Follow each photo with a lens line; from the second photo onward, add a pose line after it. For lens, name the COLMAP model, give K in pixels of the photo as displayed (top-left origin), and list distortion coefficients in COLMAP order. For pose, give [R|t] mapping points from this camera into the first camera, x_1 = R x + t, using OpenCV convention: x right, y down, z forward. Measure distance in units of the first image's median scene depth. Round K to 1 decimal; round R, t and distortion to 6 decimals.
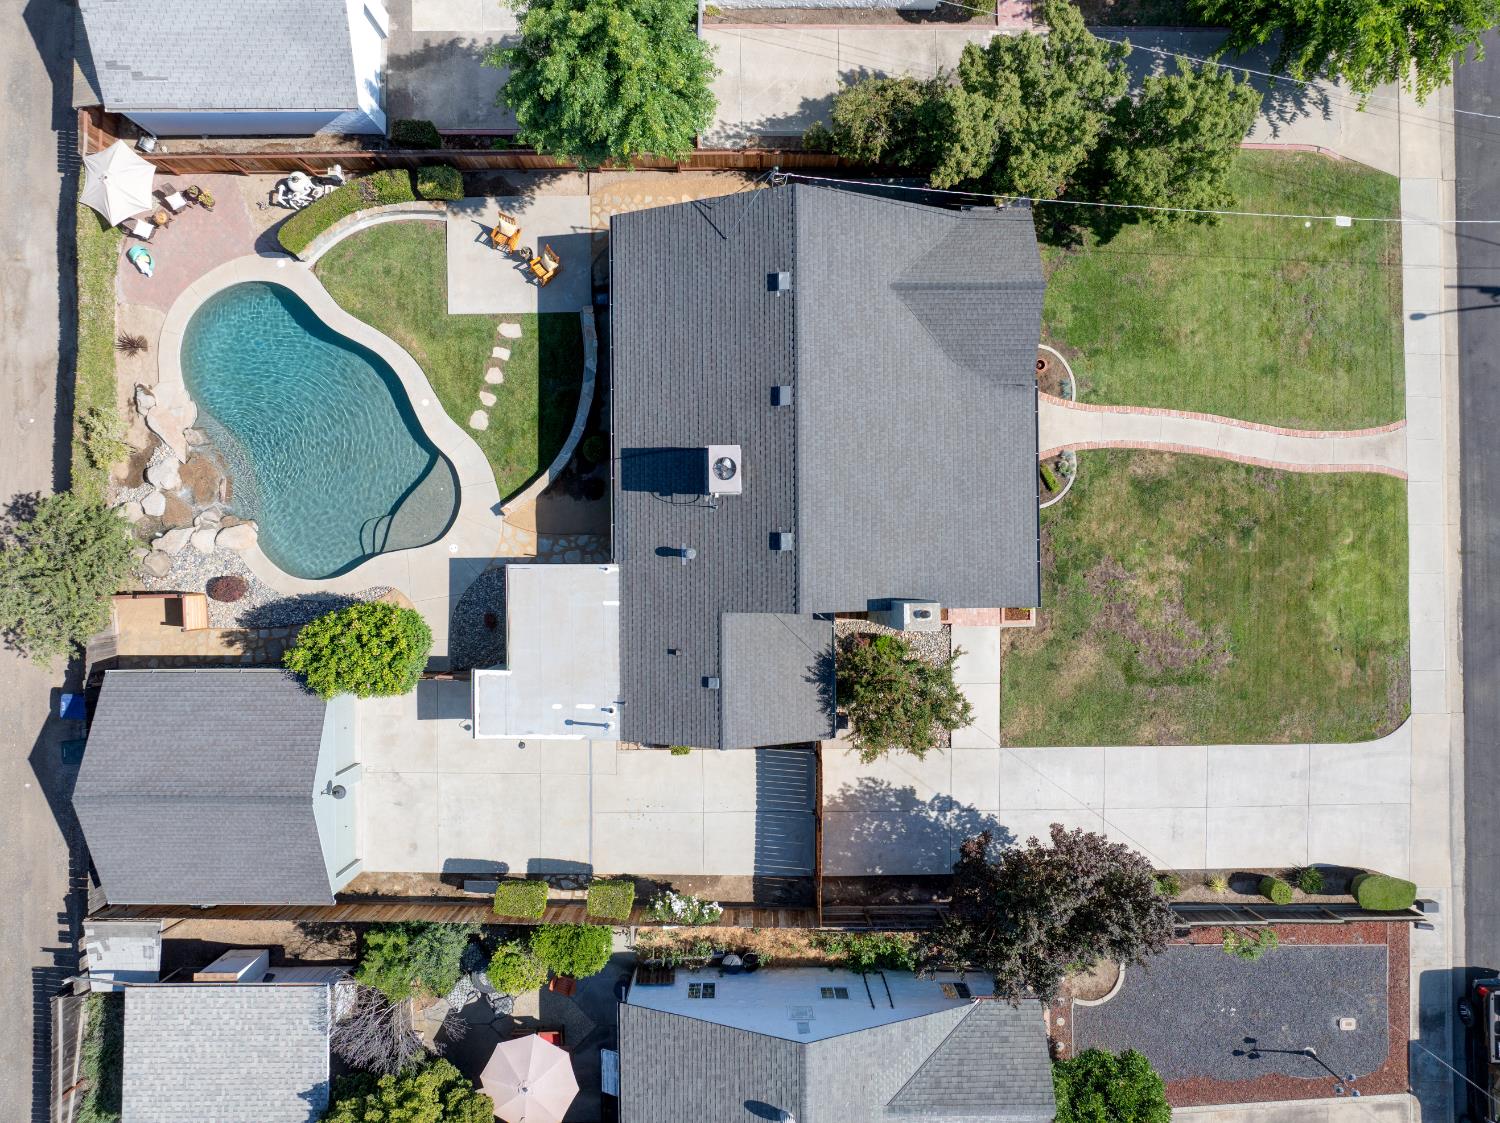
lens RADIAL K [[1066.6, 0, 754.0], [0, 1066.6, 556.4], [0, 0, 1]] dist [-0.035378, -0.004972]
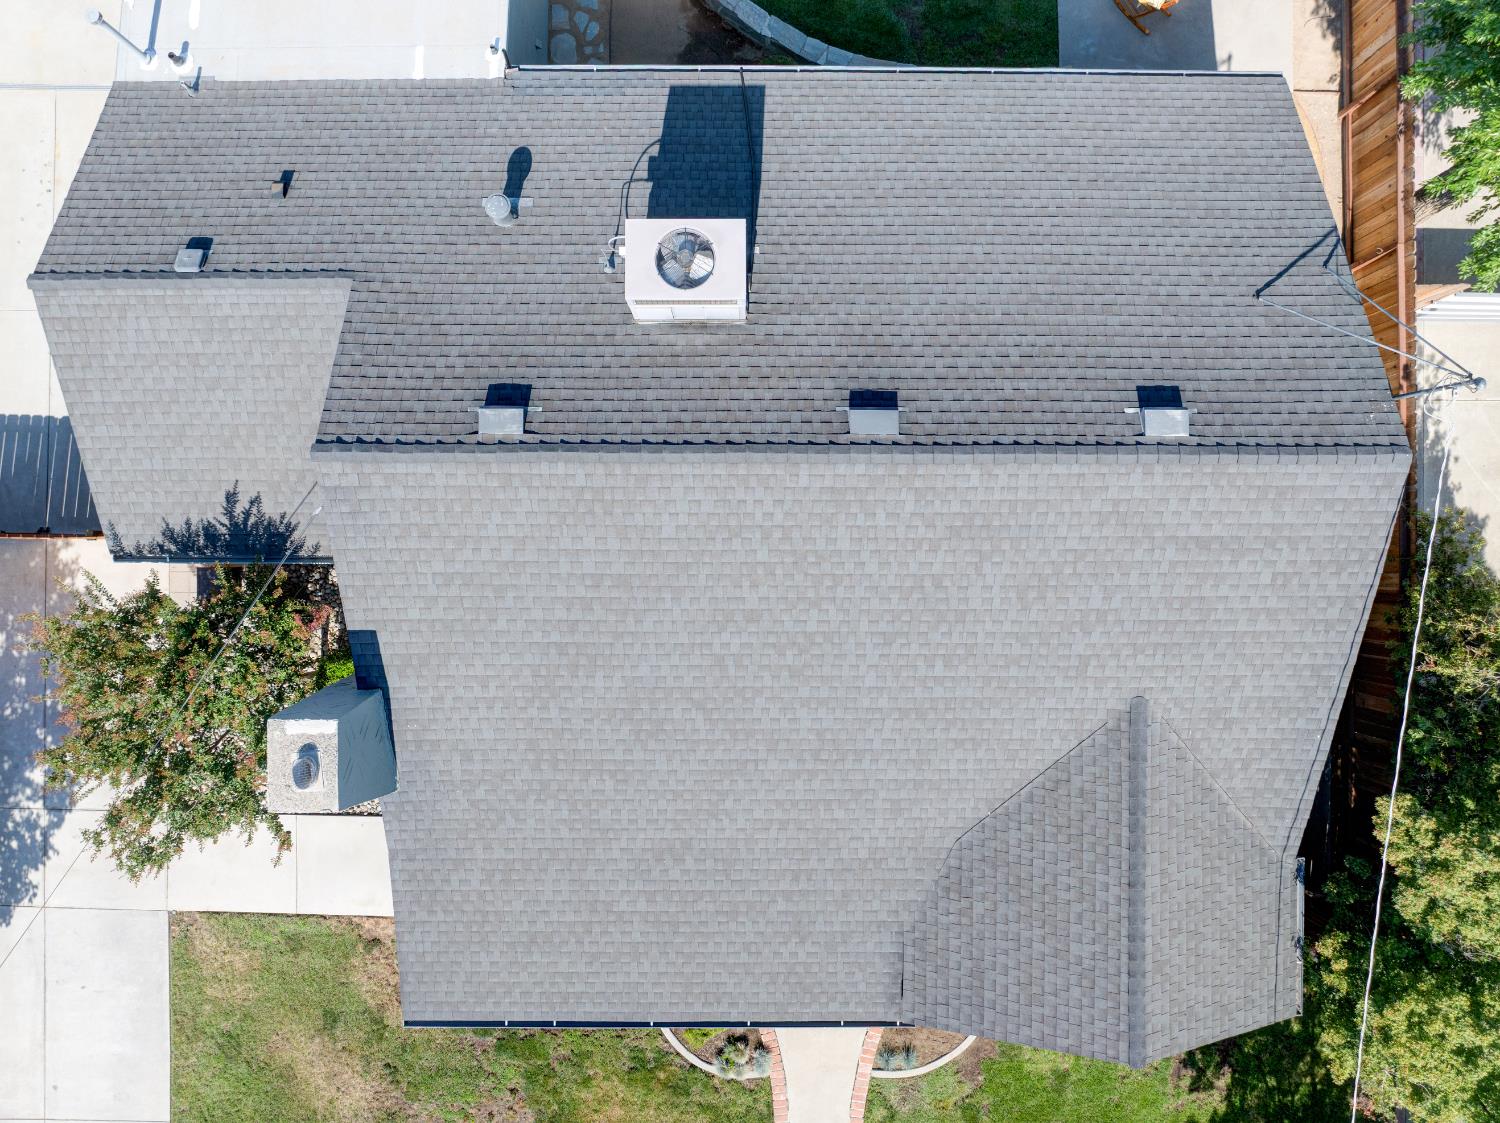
lens RADIAL K [[1066.6, 0, 754.0], [0, 1066.6, 556.4], [0, 0, 1]] dist [-0.035378, -0.004972]
pose [[-0.009287, 0.999852, -0.014466, 0.071719], [-0.999955, -0.009261, 0.001865, -0.091503], [0.001731, 0.014483, 0.999894, 0.516167]]
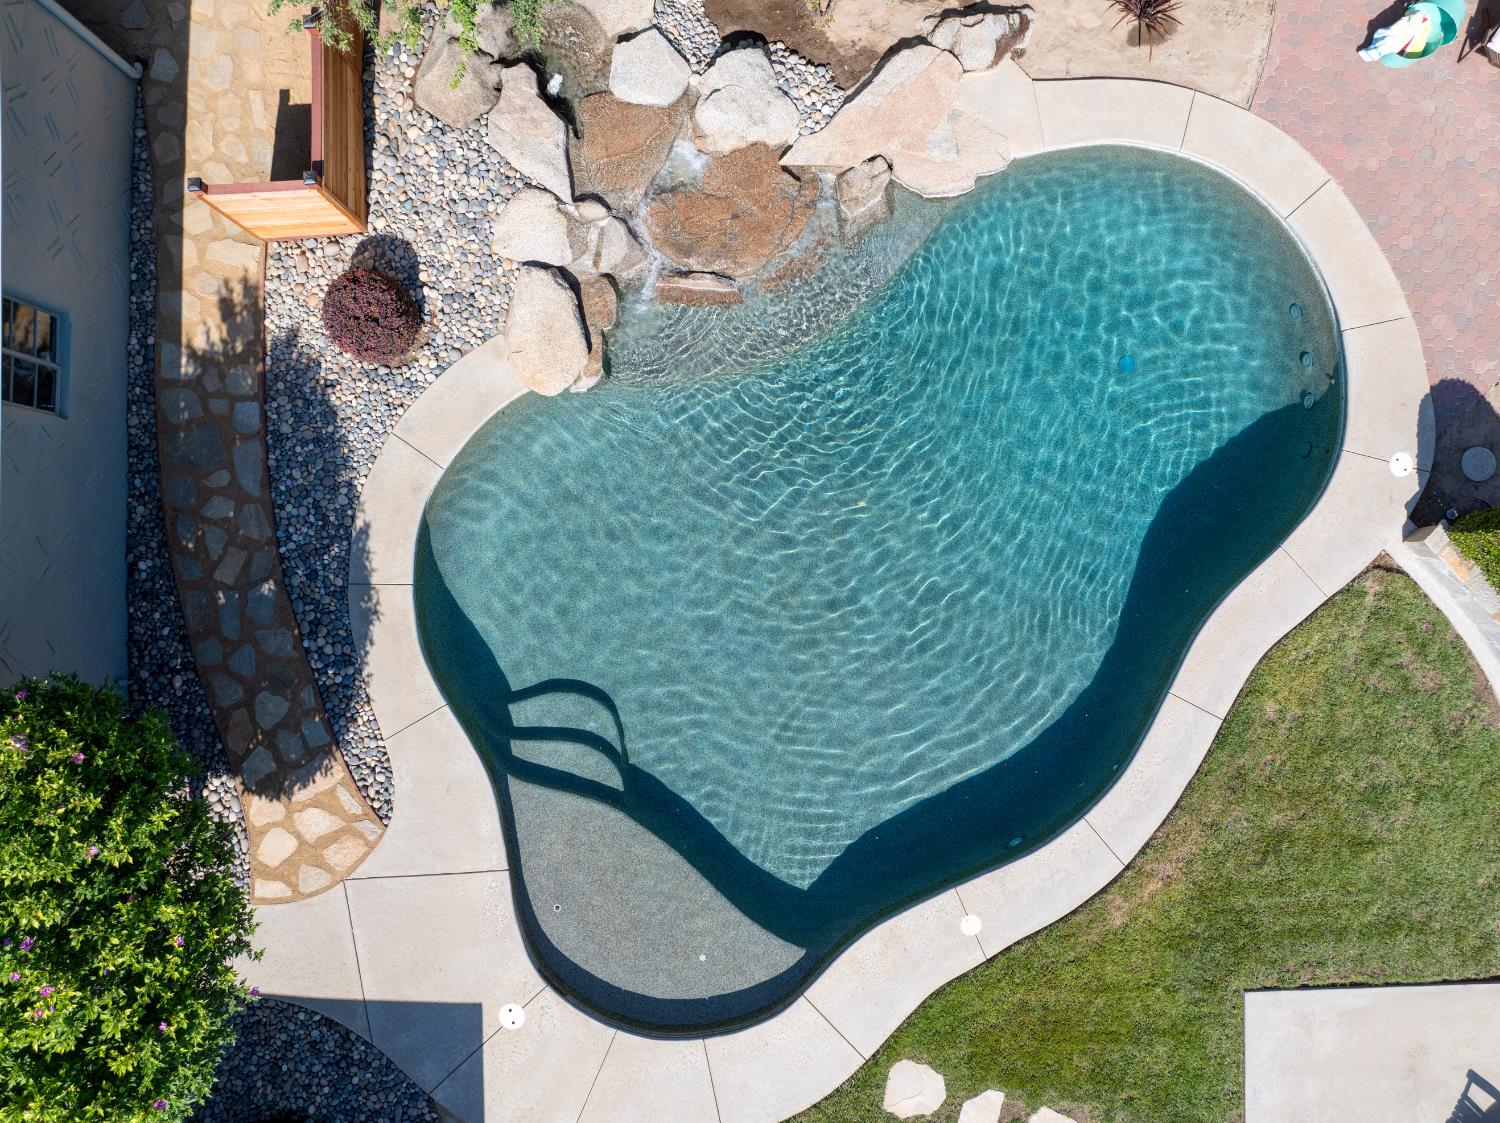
lens RADIAL K [[1066.6, 0, 754.0], [0, 1066.6, 556.4], [0, 0, 1]] dist [-0.035378, -0.004972]
pose [[0.000649, 0.999859, -0.016778, -0.415276], [-0.999989, 0.000570, -0.004755, -0.078294], [-0.004745, 0.016781, 0.999848, 0.681301]]
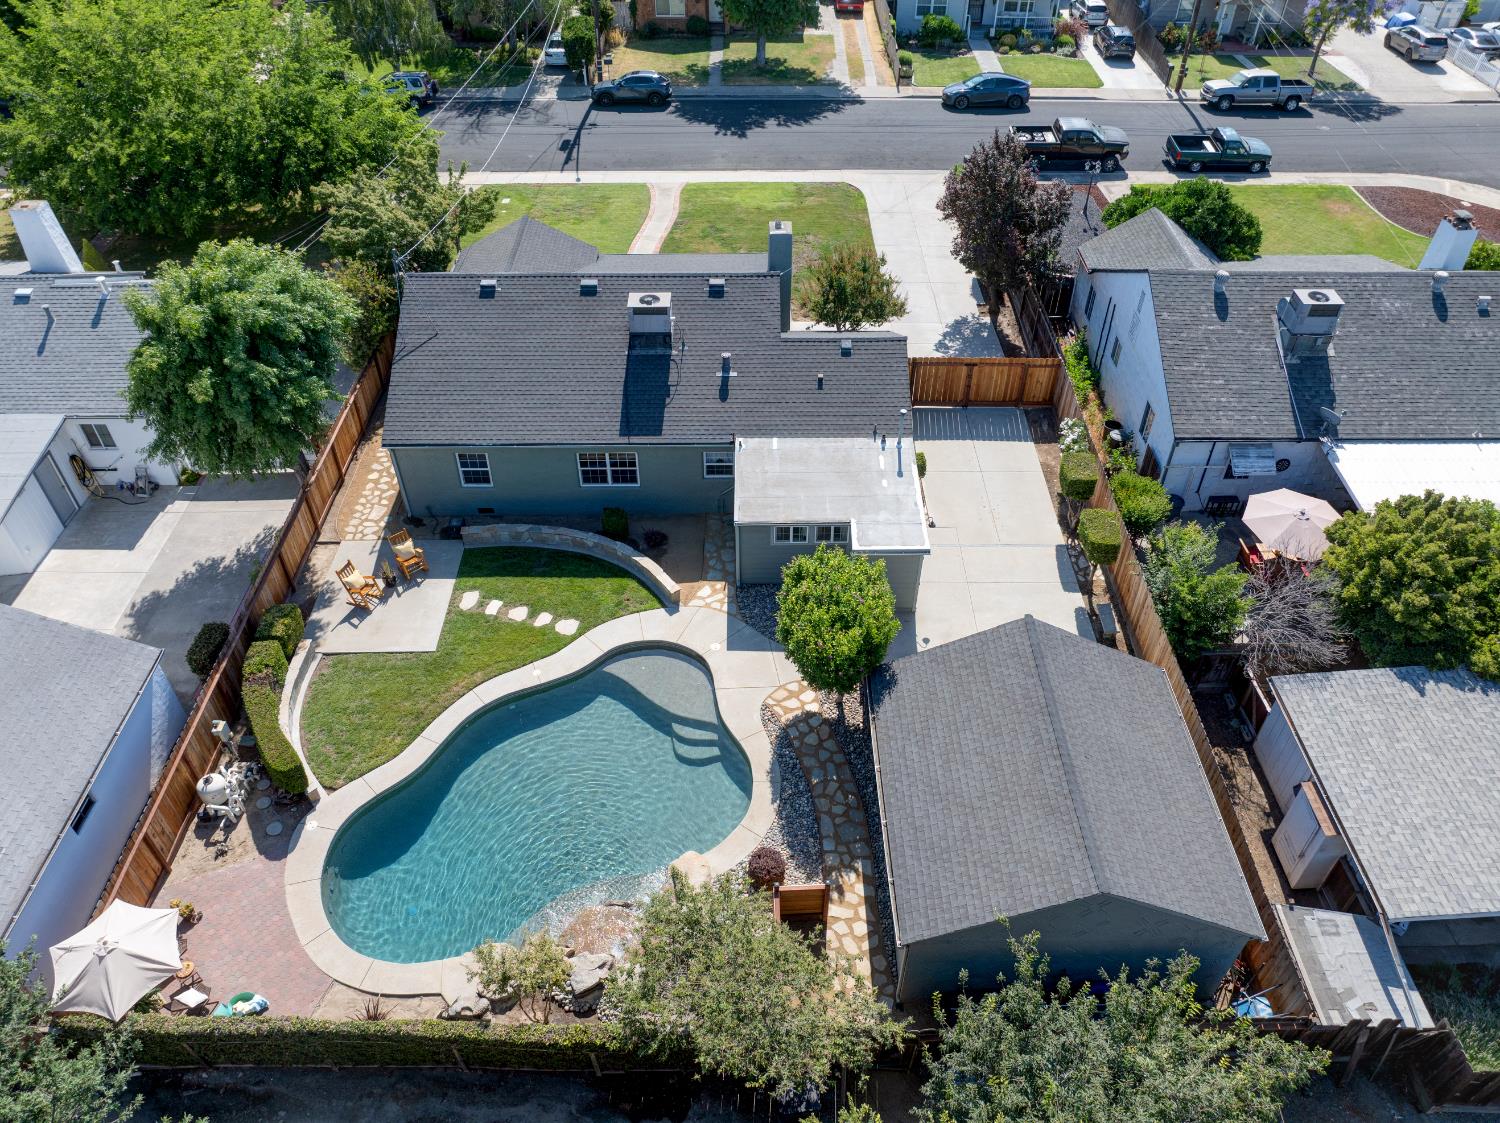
lens RADIAL K [[1066.6, 0, 754.0], [0, 1066.6, 556.4], [0, 0, 1]] dist [-0.035378, -0.004972]
pose [[-0.000169, -0.675021, 0.737798, -0.857236], [0.999967, 0.005872, 0.005601, 0.018066], [-0.008113, 0.737775, 0.674998, 0.377717]]
